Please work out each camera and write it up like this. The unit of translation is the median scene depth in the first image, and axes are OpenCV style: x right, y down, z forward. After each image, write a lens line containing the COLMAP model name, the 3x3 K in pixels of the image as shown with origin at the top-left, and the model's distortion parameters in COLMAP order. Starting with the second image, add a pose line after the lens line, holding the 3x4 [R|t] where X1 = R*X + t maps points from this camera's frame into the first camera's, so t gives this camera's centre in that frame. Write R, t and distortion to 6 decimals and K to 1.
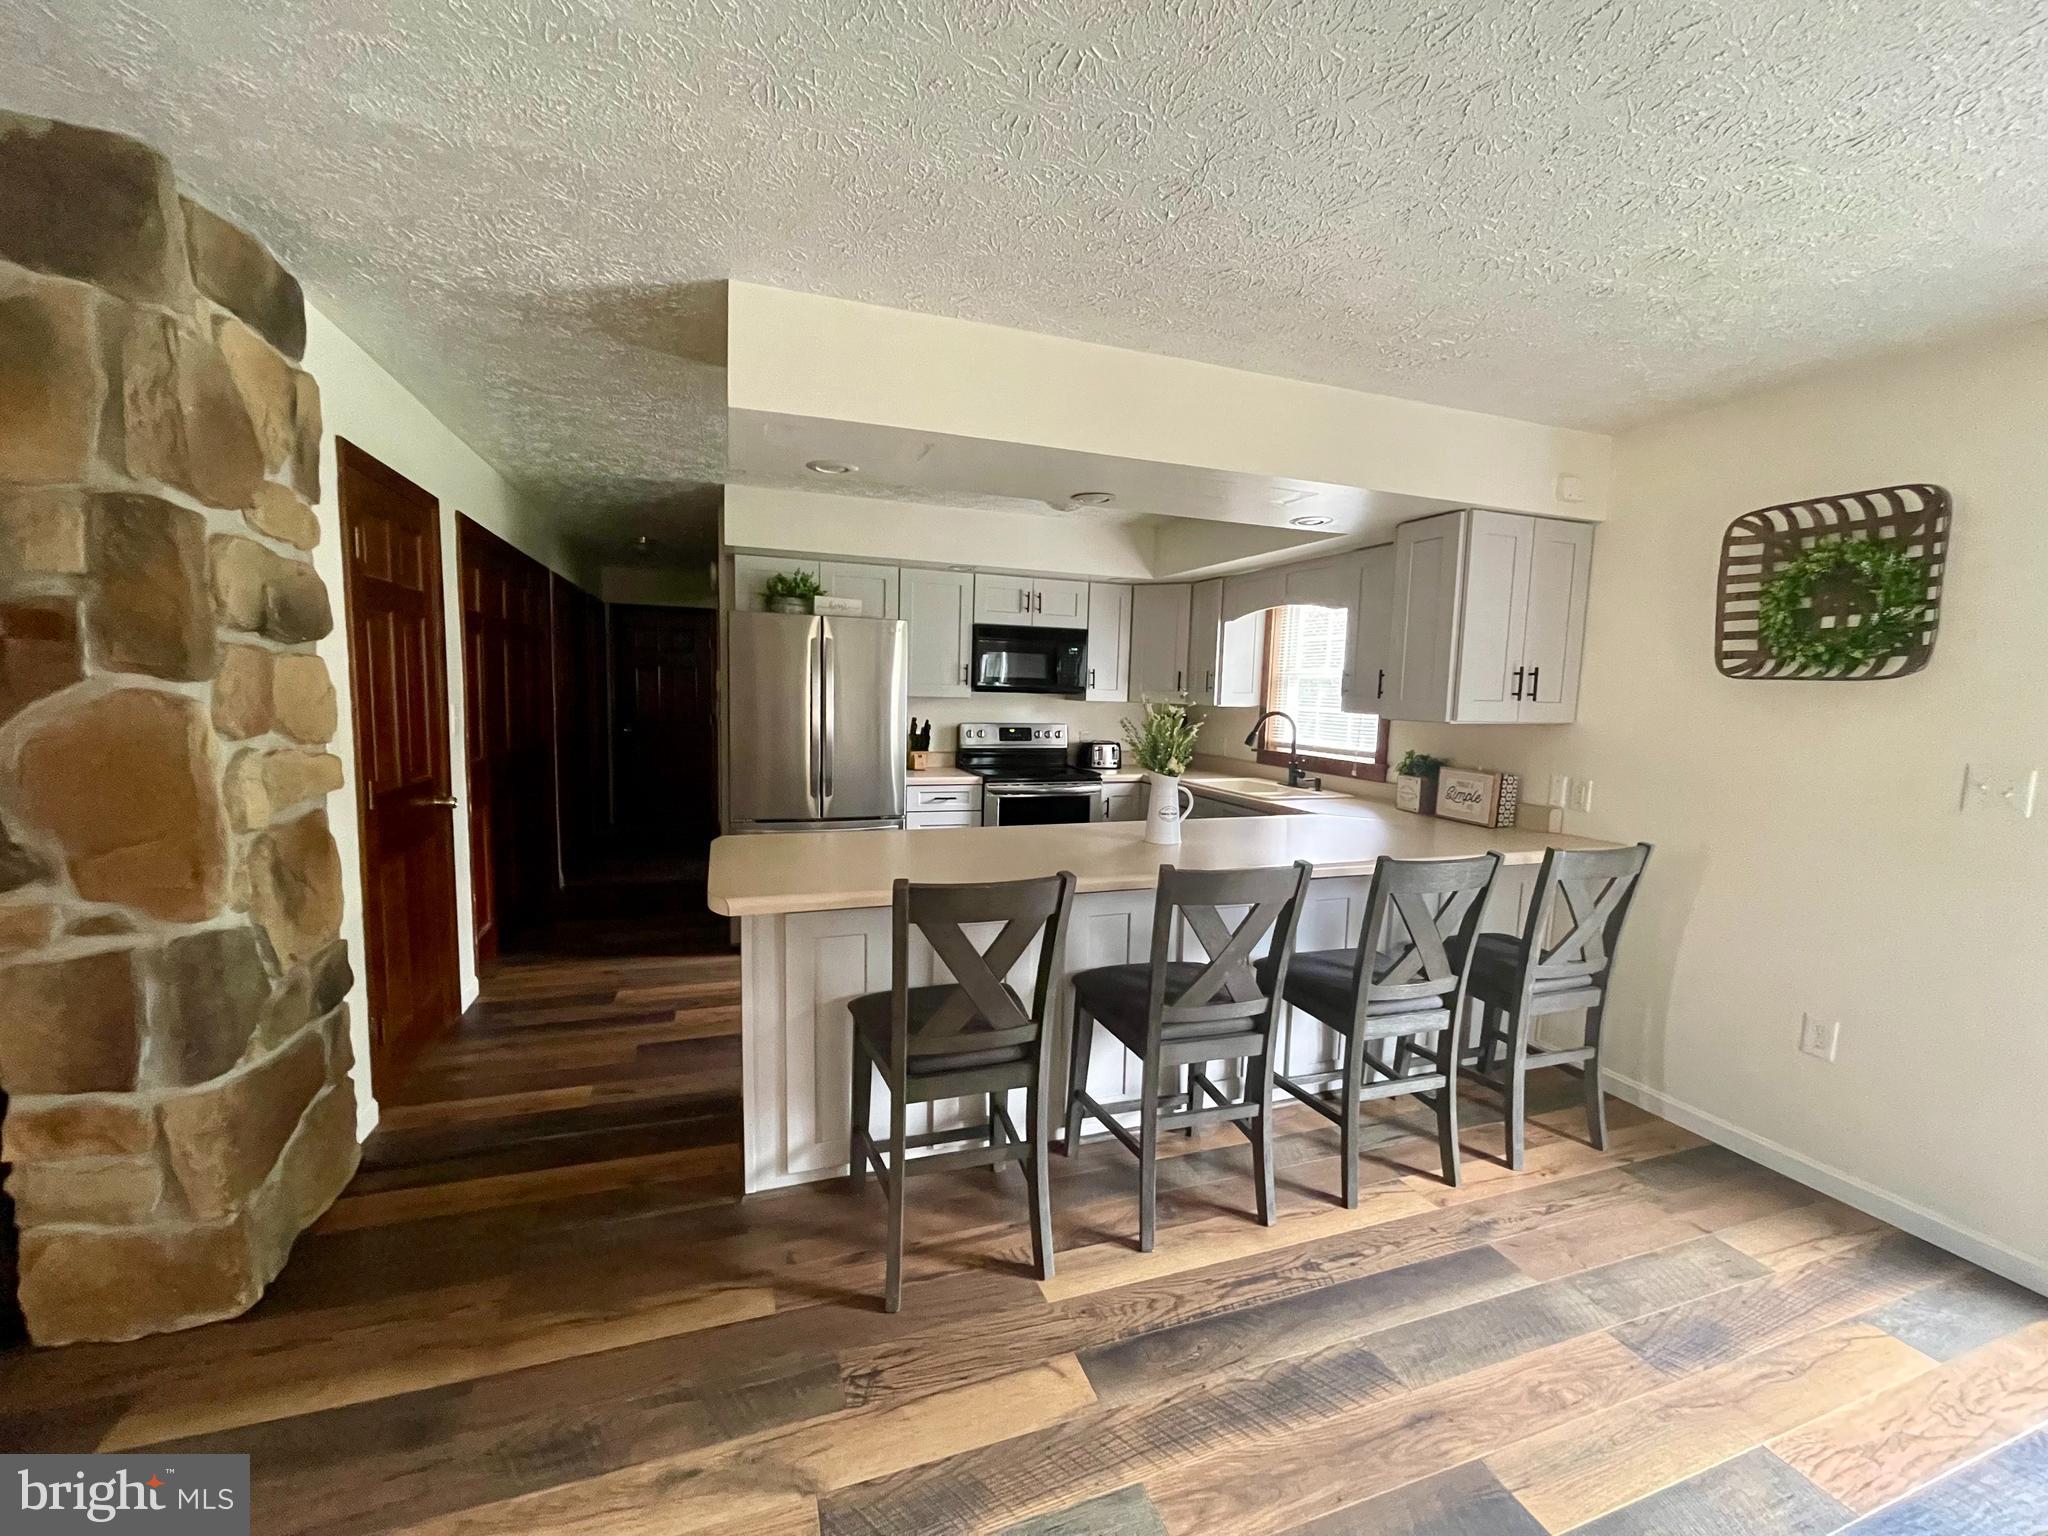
lens RADIAL K [[825.4, 0, 1019.6], [0, 825.4, 775.3], [0, 0, 1]] dist [-0.002330, -0.000103]
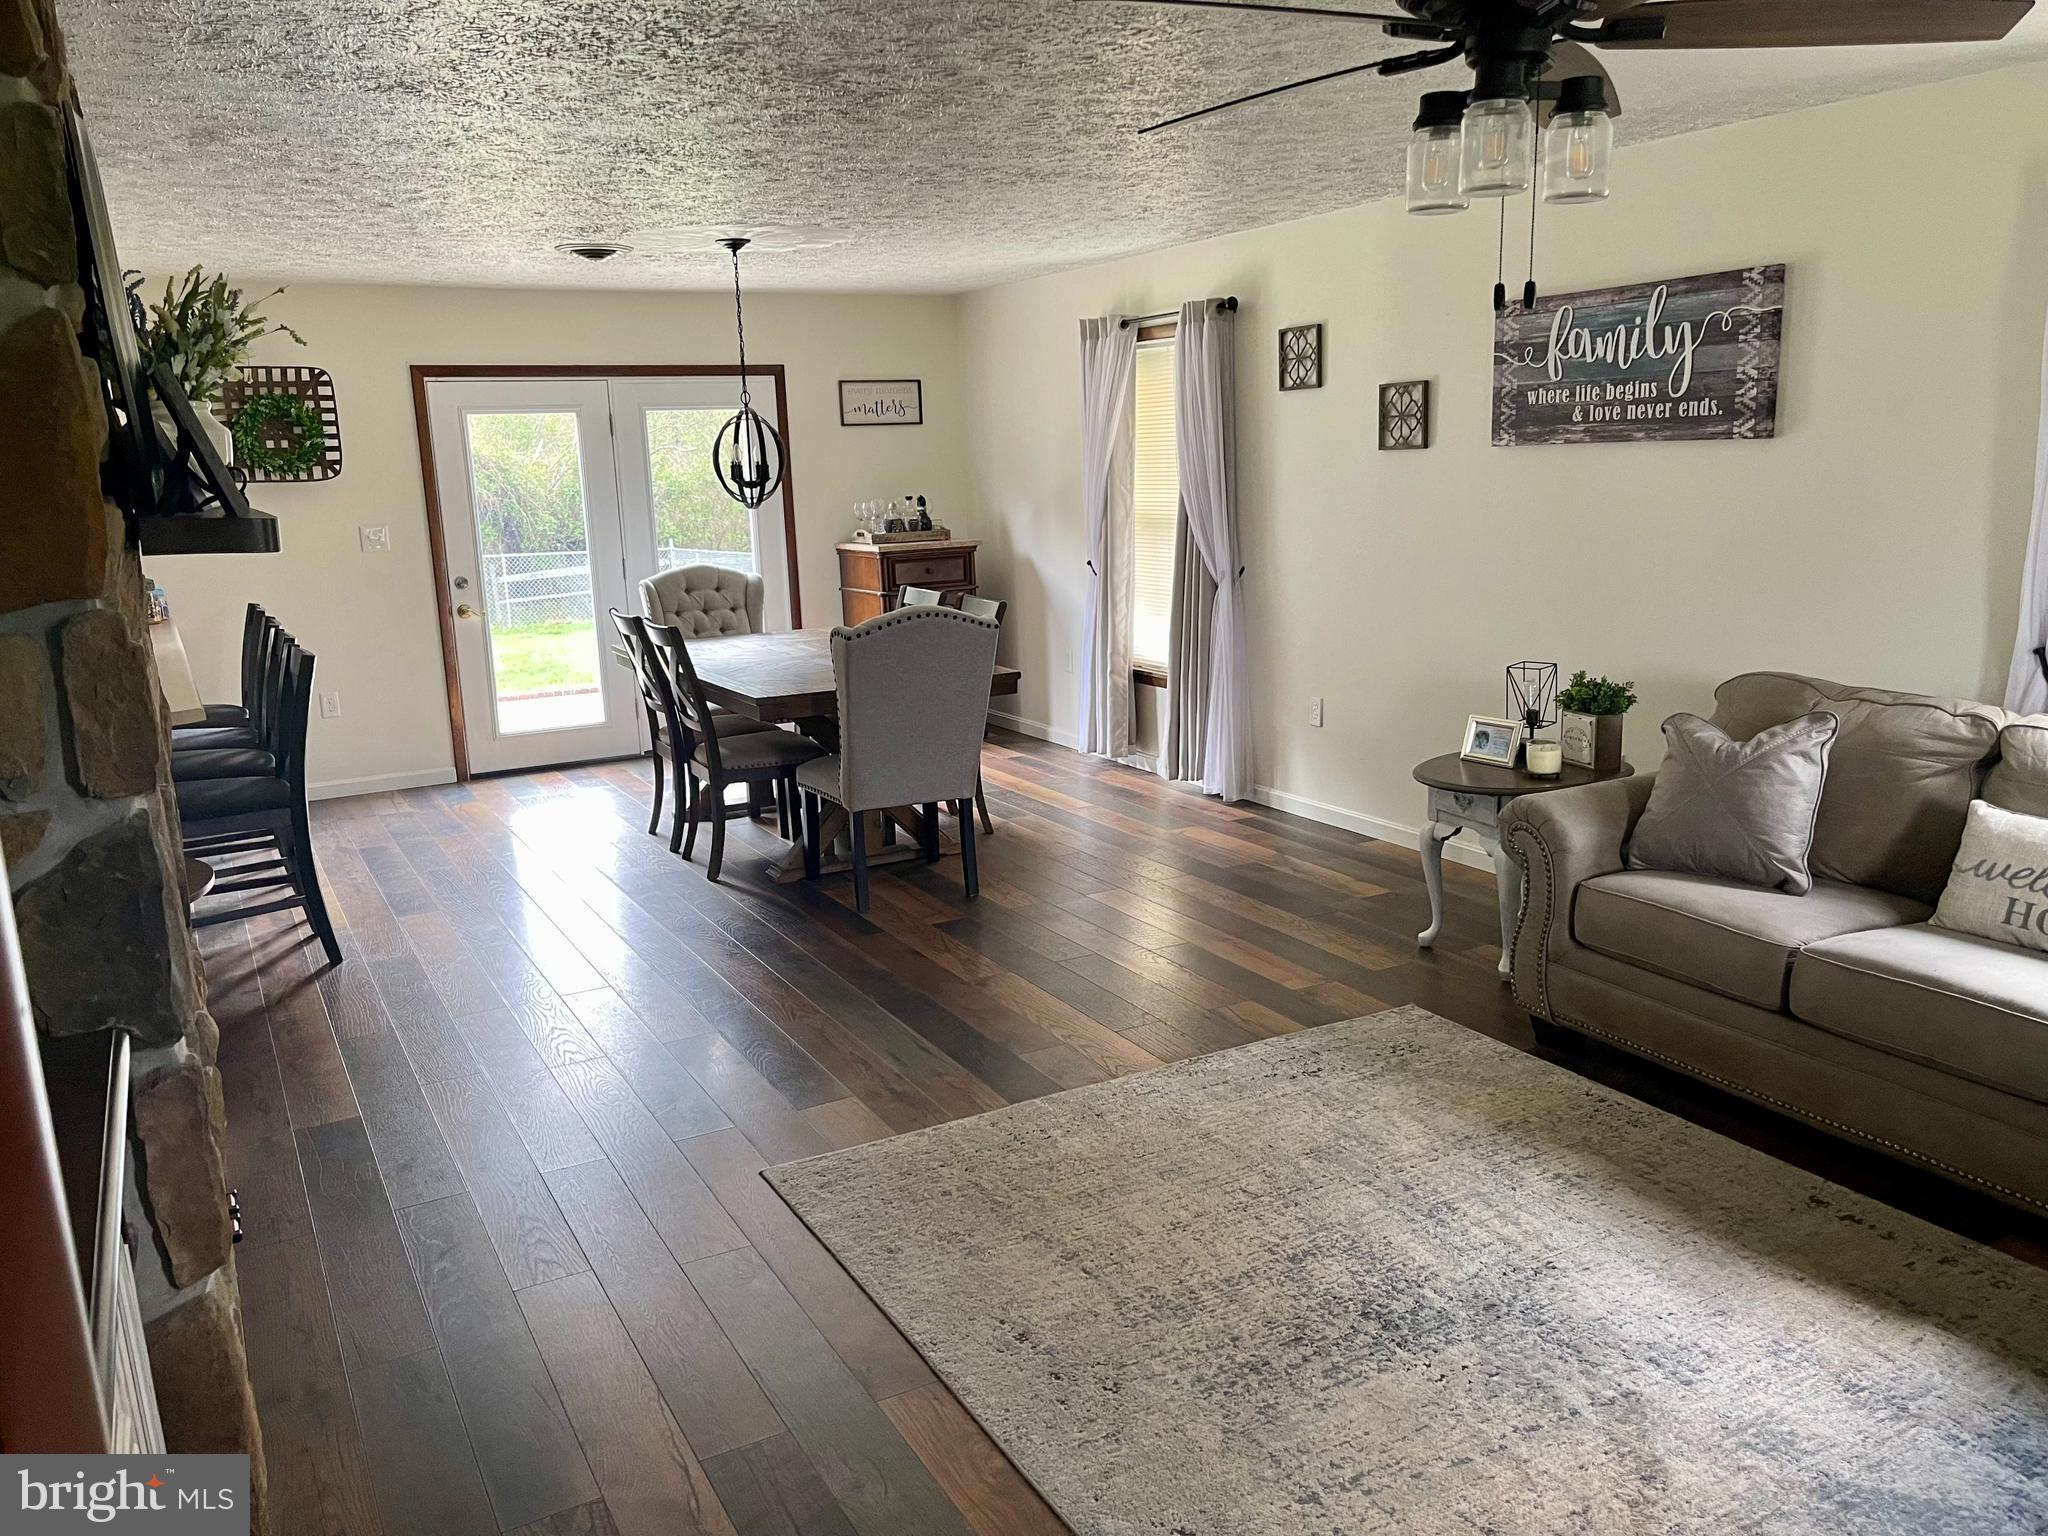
lens RADIAL K [[1552.2, 0, 1020.2], [0, 1552.2, 771.2], [0, 0, 1]] dist [0.070149, -0.089191]
pose [[-0.165428, -0.225400, 0.960119, -2.261152], [0.130912, 0.959899, 0.247905, -0.143851], [-0.977495, 0.166702, -0.129286, 0.097955]]
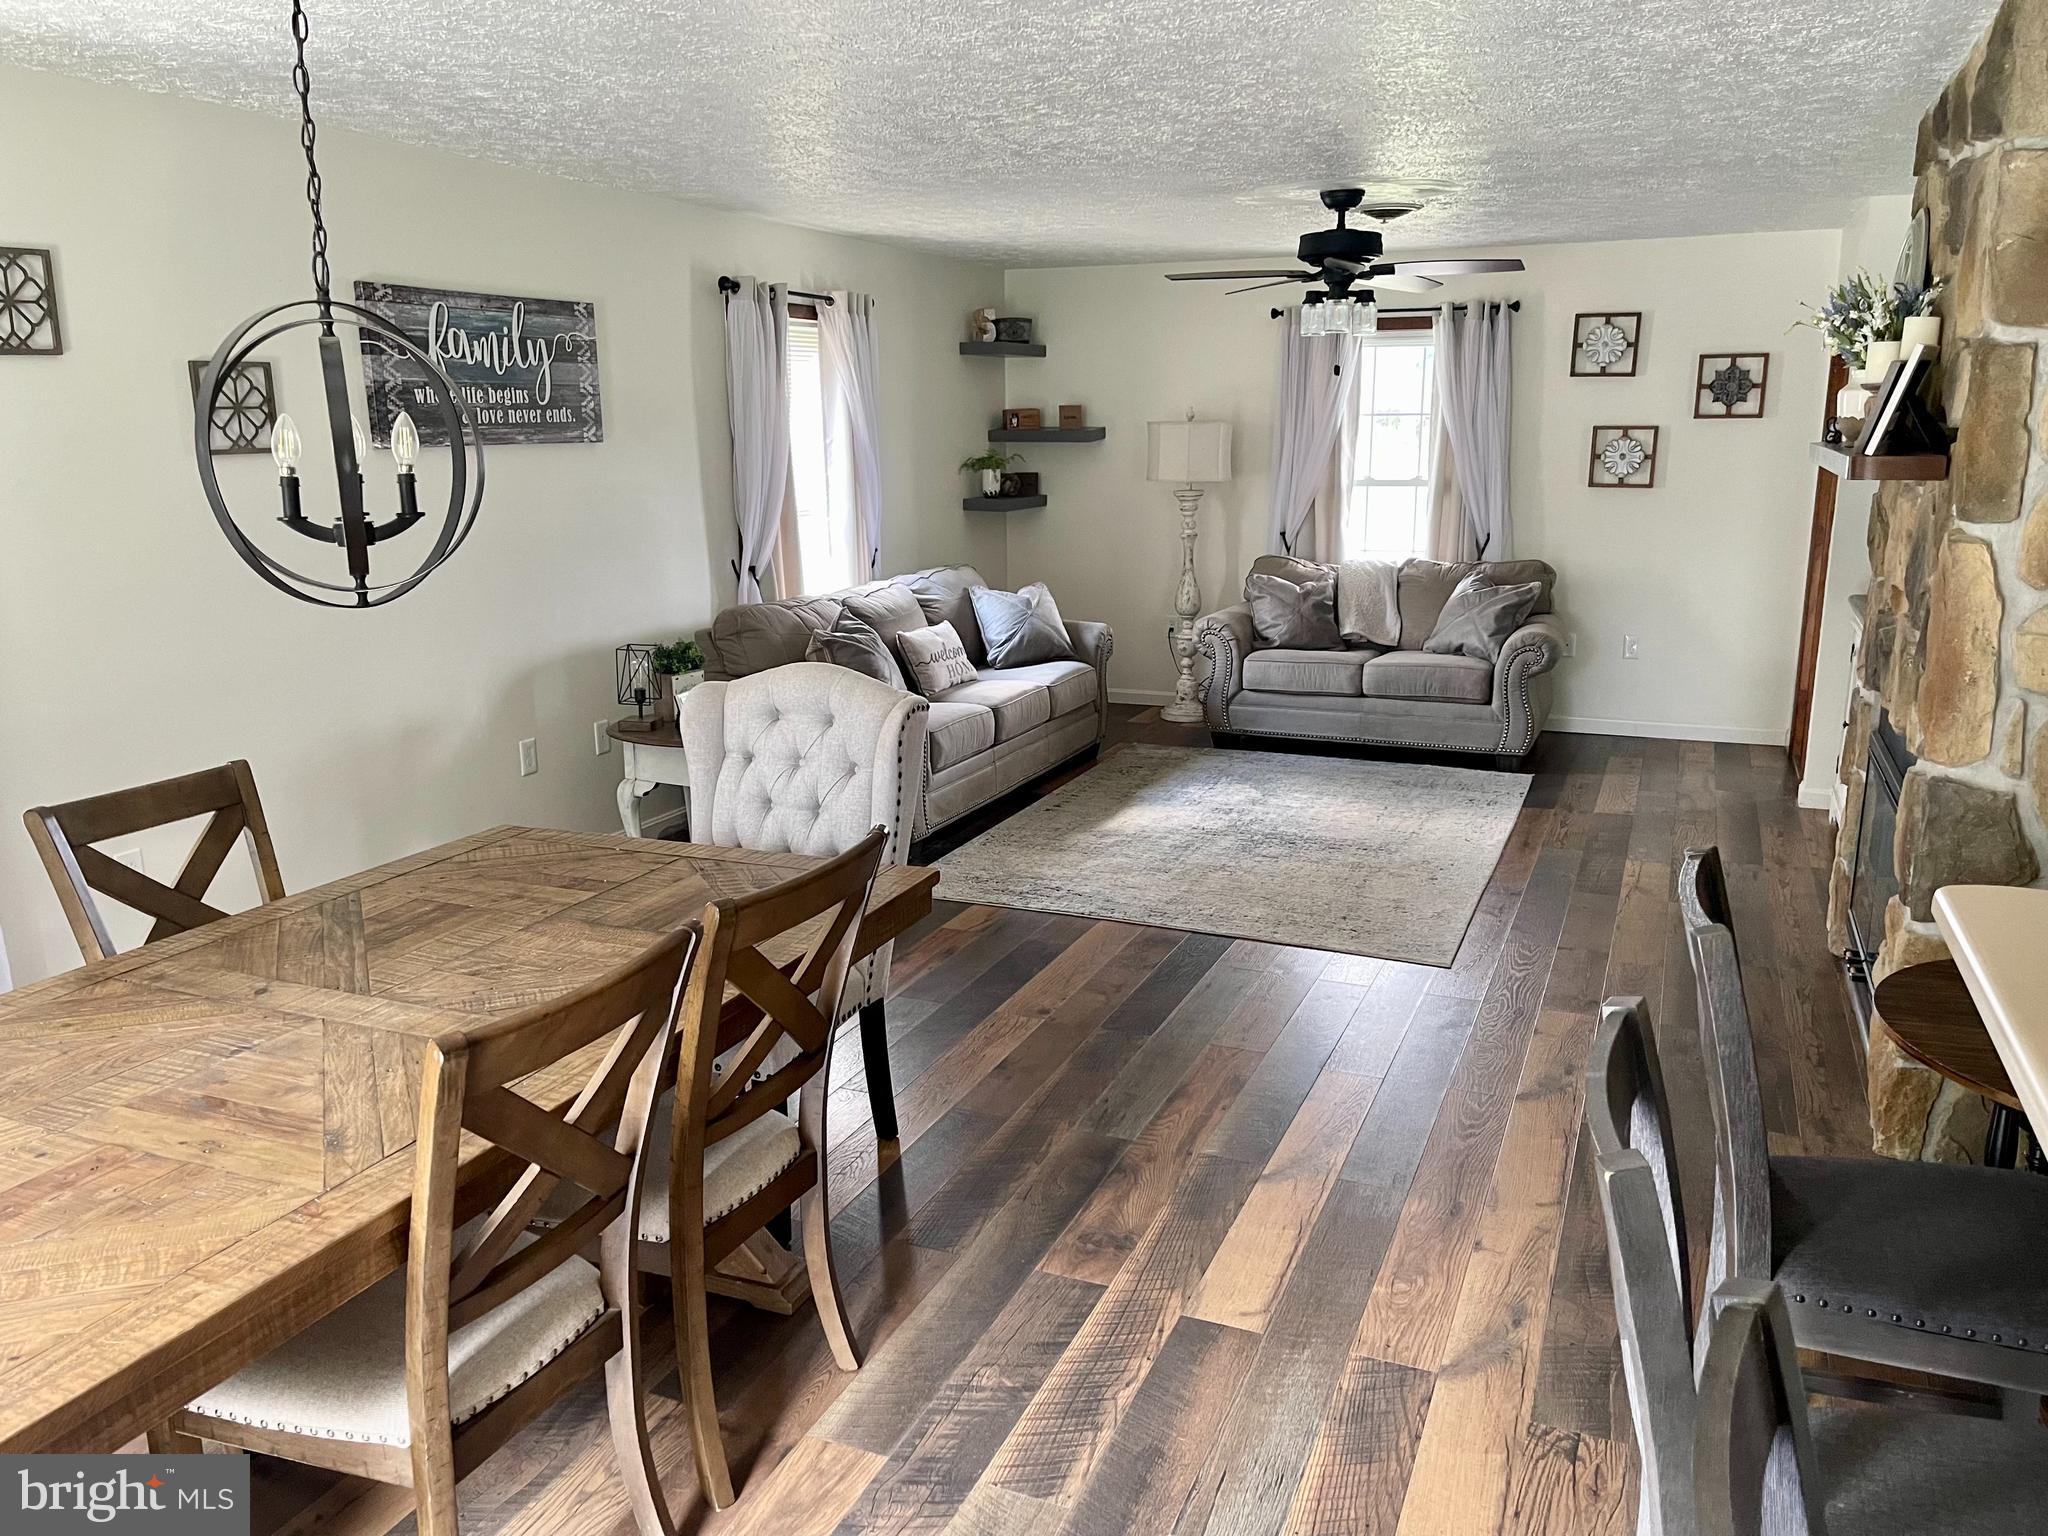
lens RADIAL K [[1552.2, 0, 1026.8], [0, 1552.2, 763.0], [0, 0, 1]] dist [0.070149, -0.089191]
pose [[-0.672665, 0.137793, -0.727004, 0.797183], [-0.090632, 0.959767, 0.265768, -0.161987], [0.734375, 0.244662, -0.633114, 0.980161]]
